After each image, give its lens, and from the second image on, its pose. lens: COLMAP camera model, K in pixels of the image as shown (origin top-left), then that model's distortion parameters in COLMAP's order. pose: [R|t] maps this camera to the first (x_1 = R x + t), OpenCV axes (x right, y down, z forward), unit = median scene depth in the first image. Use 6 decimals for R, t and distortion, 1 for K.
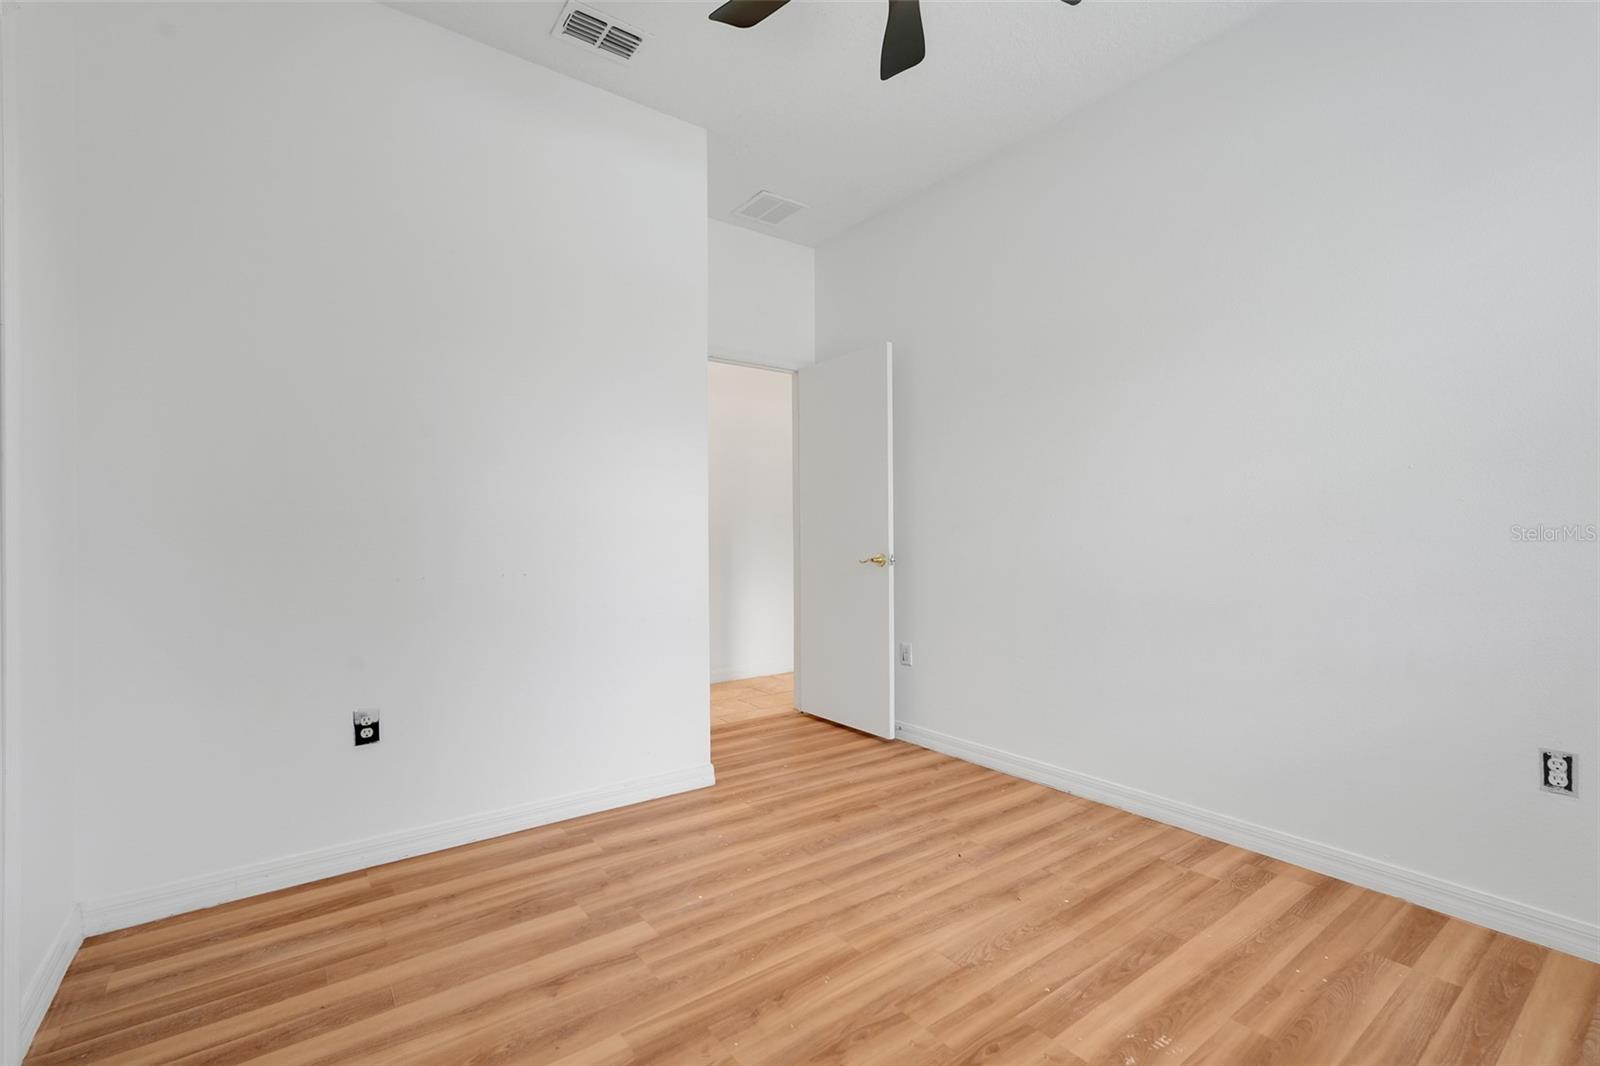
lens RADIAL K [[707.2, 0, 800.4], [0, 707.2, 539.5], [0, 0, 1]] dist [-0.018246, 0.010592]
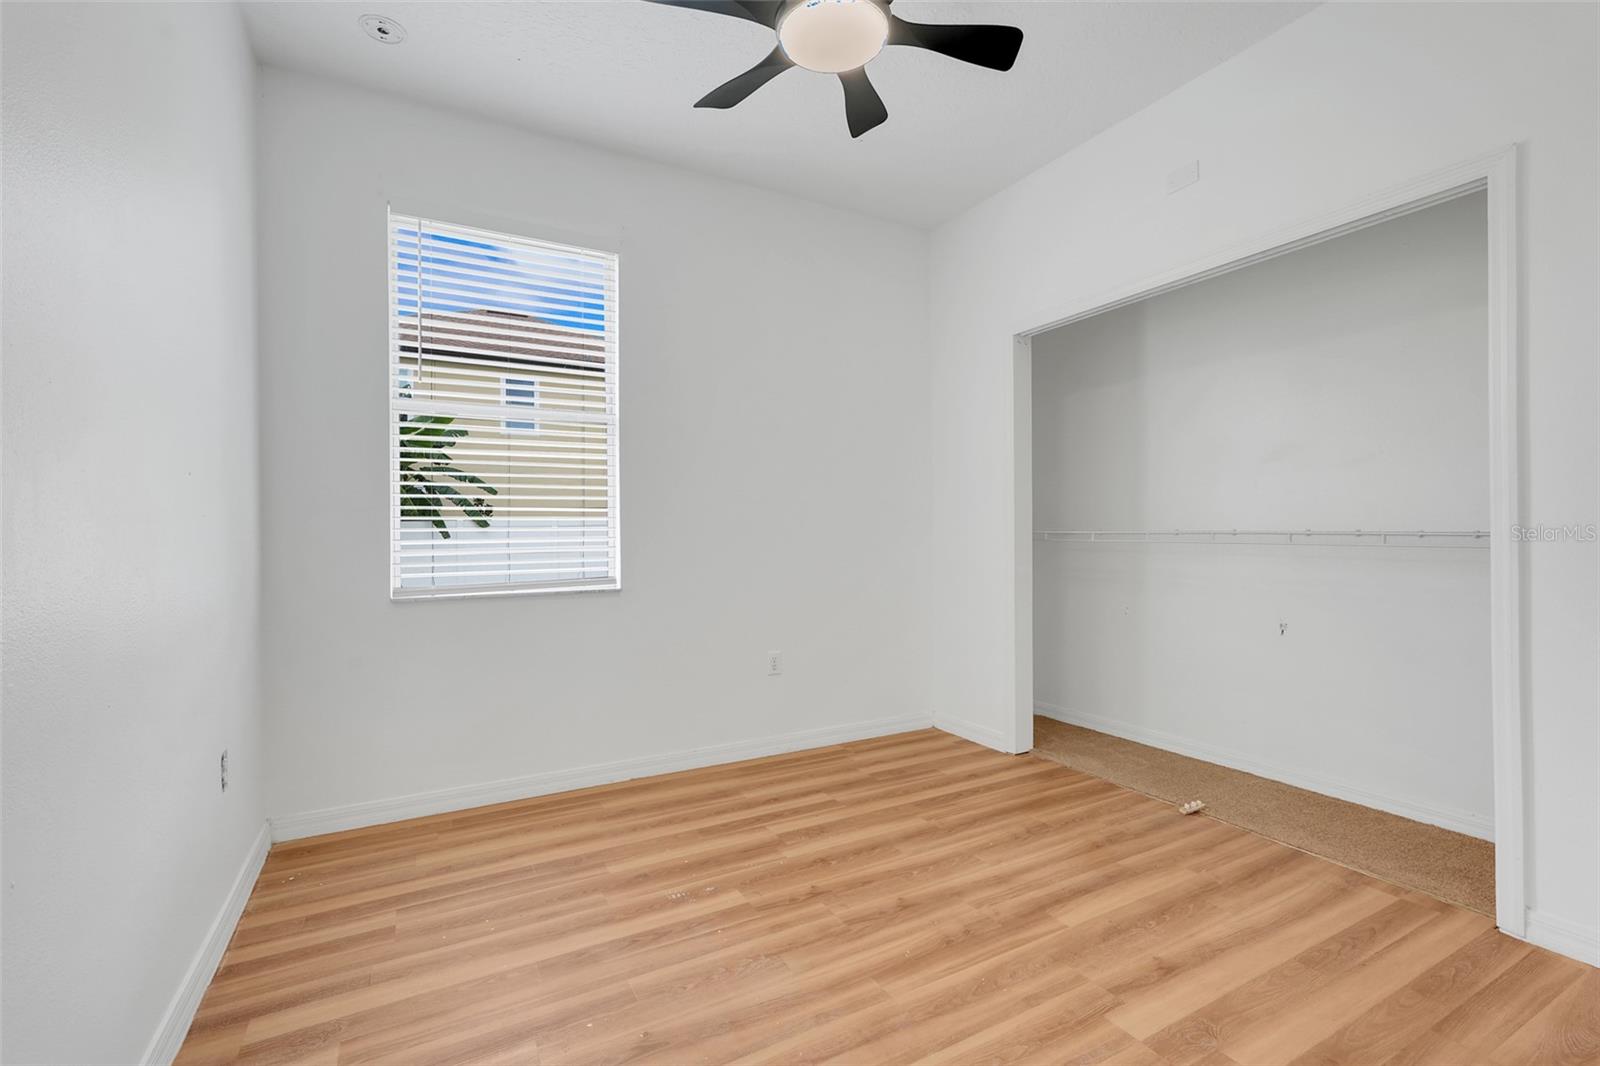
lens RADIAL K [[707.2, 0, 800.4], [0, 707.2, 539.5], [0, 0, 1]] dist [-0.018246, 0.010592]
pose [[-0.990484, 0.005788, 0.137507, 0.047513], [0.007145, 0.999930, 0.009382, -0.029184], [-0.137443, 0.010275, -0.990456, 2.069492]]
